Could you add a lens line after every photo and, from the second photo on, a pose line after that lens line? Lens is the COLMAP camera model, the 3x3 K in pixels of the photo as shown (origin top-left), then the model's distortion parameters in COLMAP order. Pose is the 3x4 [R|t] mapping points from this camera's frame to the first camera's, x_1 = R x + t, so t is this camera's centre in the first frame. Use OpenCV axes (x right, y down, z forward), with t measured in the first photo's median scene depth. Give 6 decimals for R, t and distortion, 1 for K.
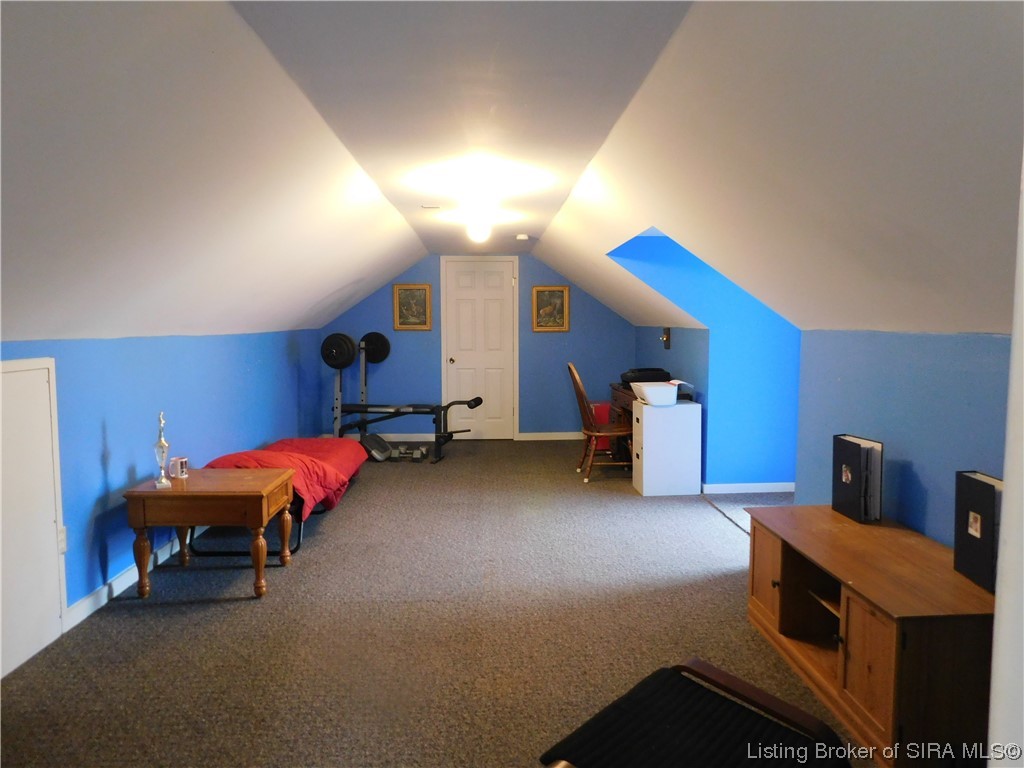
lens RADIAL K [[675.6, 0, 512.5], [0, 675.6, 378.1], [0, 0, 1]] dist [-0.046272, 0.020067]
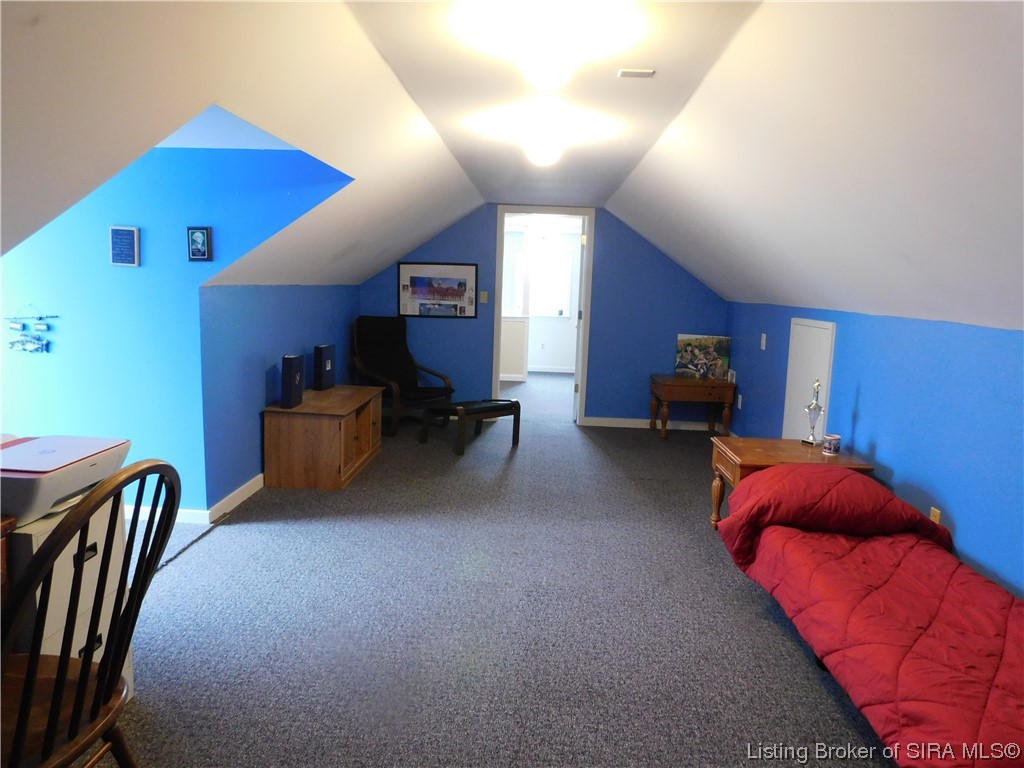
lens RADIAL K [[675.6, 0, 511.2], [0, 675.6, 385.9], [0, 0, 1]] dist [-0.046272, 0.020067]
pose [[-0.995664, -0.047438, 0.080014, -0.096834], [-0.027890, 0.972855, 0.229728, -0.172222], [-0.088740, 0.226500, -0.969960, 2.022059]]
